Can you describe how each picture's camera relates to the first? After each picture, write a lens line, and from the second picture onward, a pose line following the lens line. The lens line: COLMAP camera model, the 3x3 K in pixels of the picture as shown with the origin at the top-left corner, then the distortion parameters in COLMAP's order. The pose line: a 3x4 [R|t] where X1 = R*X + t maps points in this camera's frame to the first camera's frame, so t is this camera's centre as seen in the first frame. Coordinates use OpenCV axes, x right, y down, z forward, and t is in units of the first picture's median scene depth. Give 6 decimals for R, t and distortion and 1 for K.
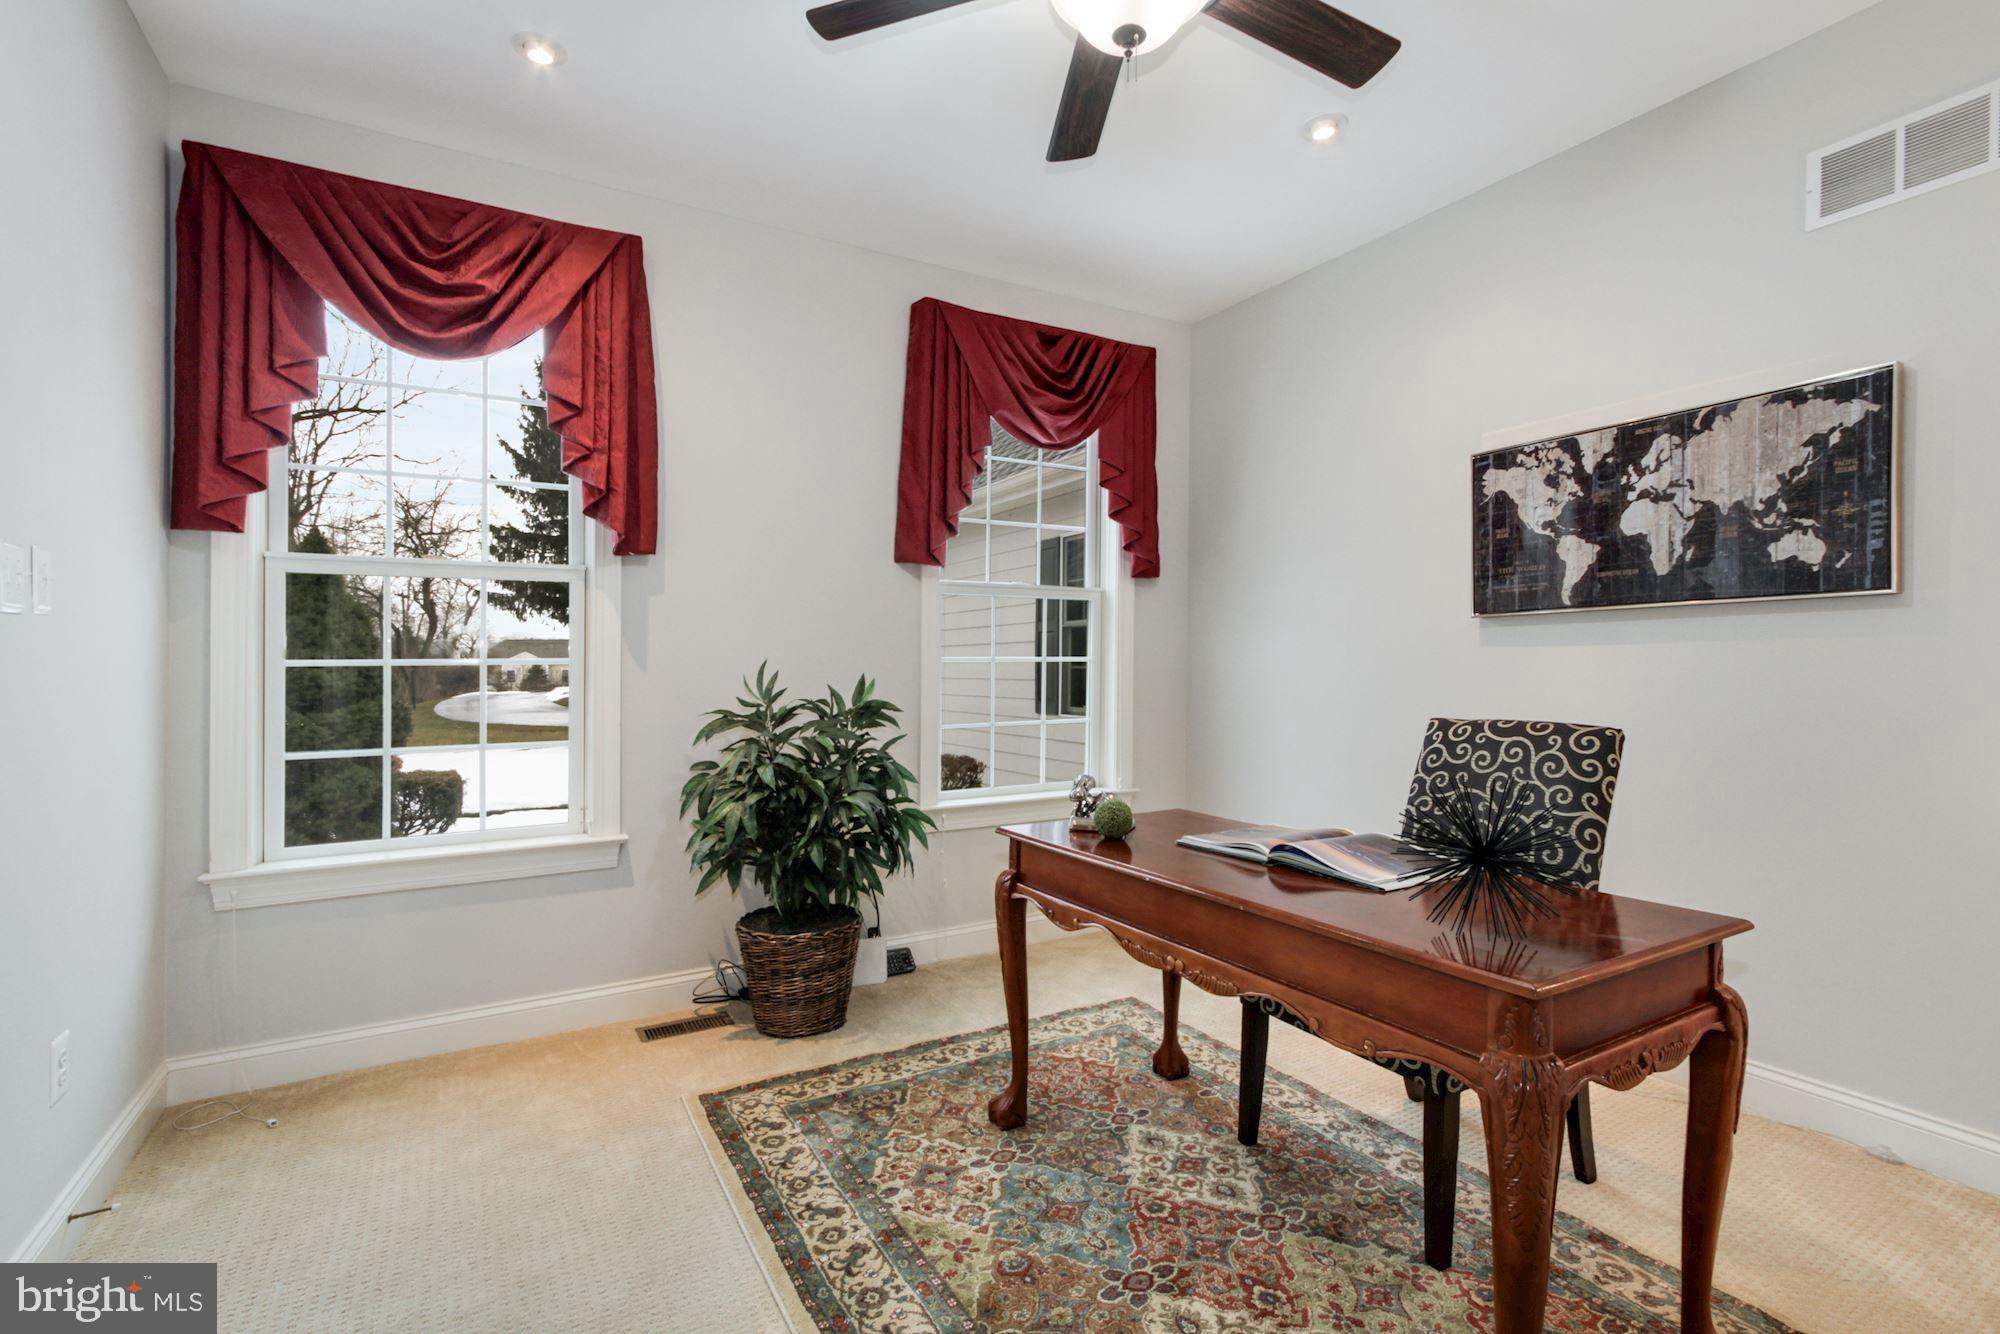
lens RADIAL K [[917.8, 0, 1003.1], [0, 917.8, 661.5], [0, 0, 1]] dist [-0.004571, 0.005290]
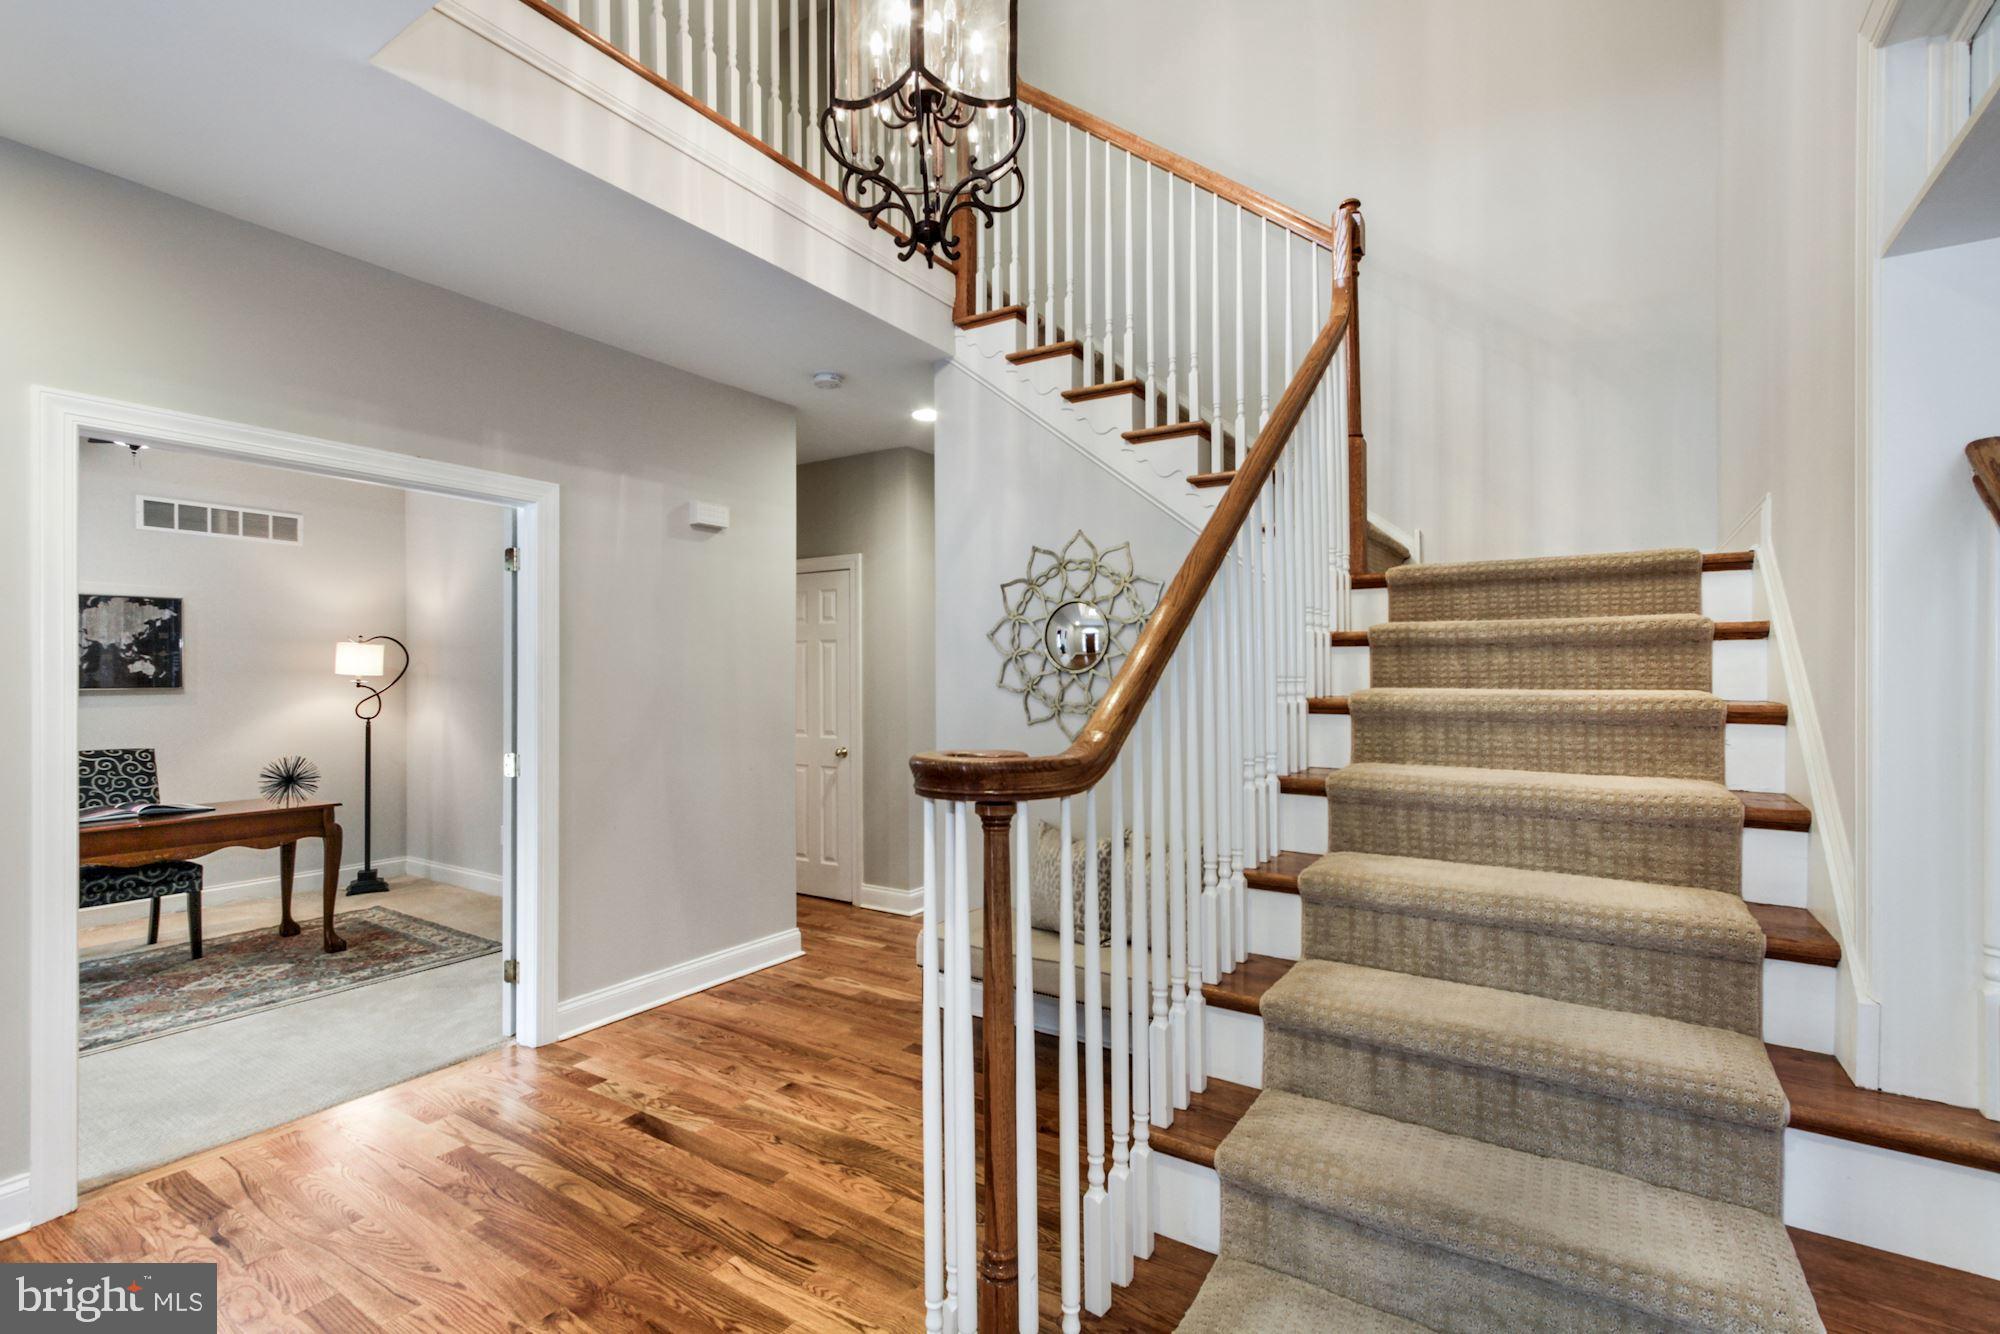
lens RADIAL K [[917.8, 0, 1007.5], [0, 917.8, 676.1], [0, 0, 1]] dist [-0.004571, 0.005290]
pose [[-0.453132, 0.008985, 0.891398, -2.185038], [0.006848, 0.999955, -0.006598, -0.073605], [-0.891417, 0.003114, -0.453173, 0.112625]]
